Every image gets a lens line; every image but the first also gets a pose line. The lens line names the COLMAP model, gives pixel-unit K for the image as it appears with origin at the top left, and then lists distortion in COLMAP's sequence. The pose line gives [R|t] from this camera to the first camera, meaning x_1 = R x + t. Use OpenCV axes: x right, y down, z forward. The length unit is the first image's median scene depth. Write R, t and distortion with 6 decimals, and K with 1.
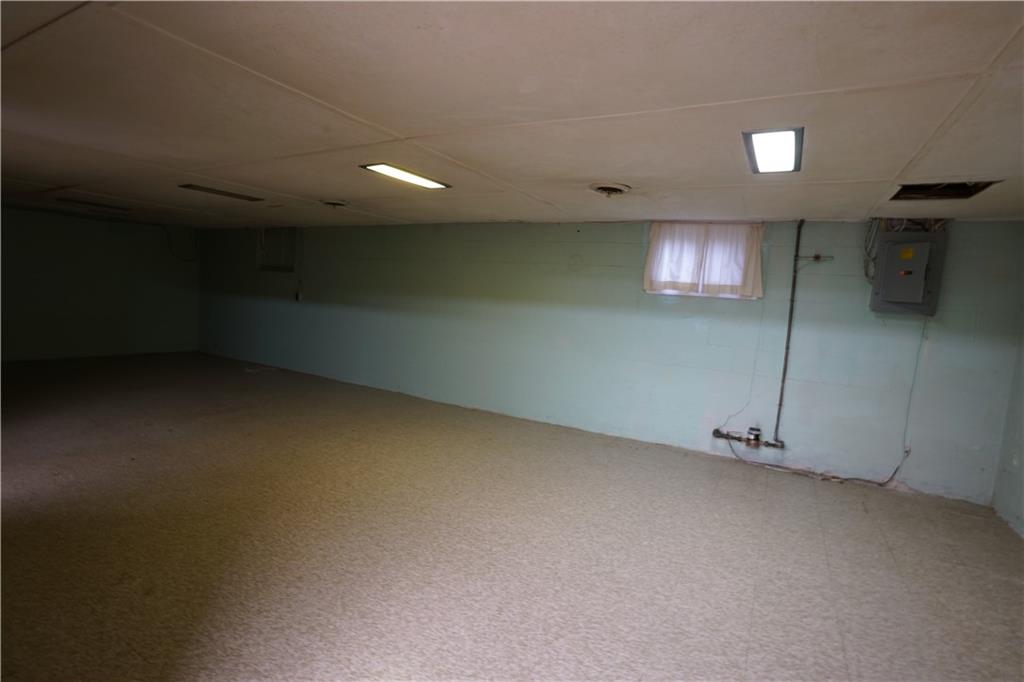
lens RADIAL K [[498.3, 0, 512.0], [0, 498.3, 341.0], [0, 0, 1]] dist [-0.090333, 0.045488]
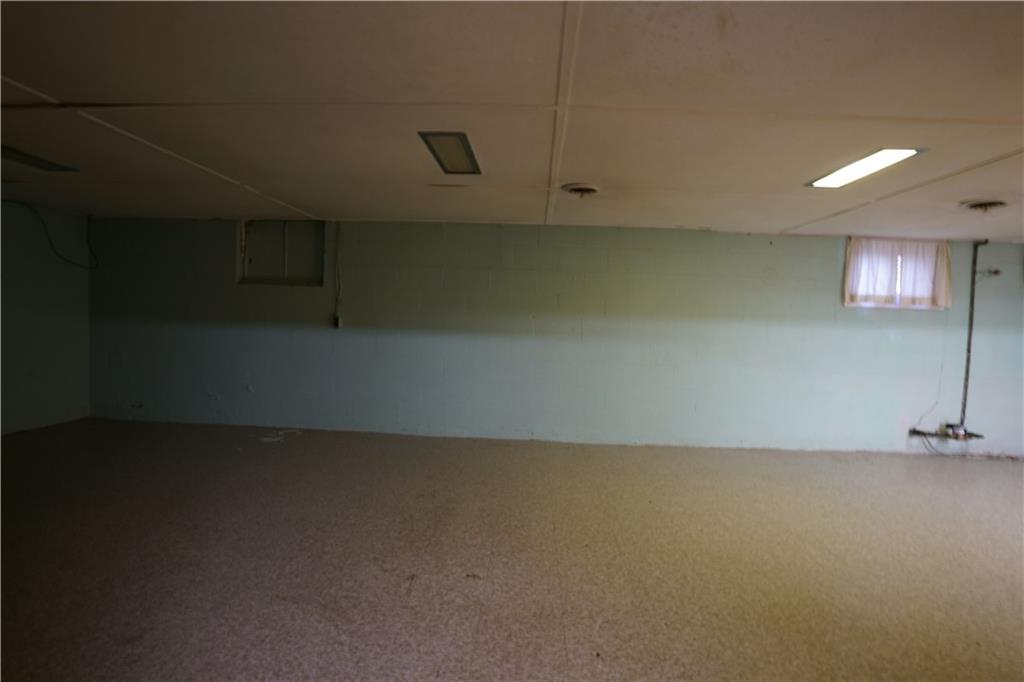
lens RADIAL K [[514.7, 0, 513.4], [0, 514.7, 324.2], [0, 0, 1]] dist [-0.029374, 0.000885]
pose [[0.892194, -0.055376, 0.448245, -0.853564], [0.067253, 0.997680, -0.010608, -0.098960], [-0.446618, 0.039610, 0.893848, 0.382876]]
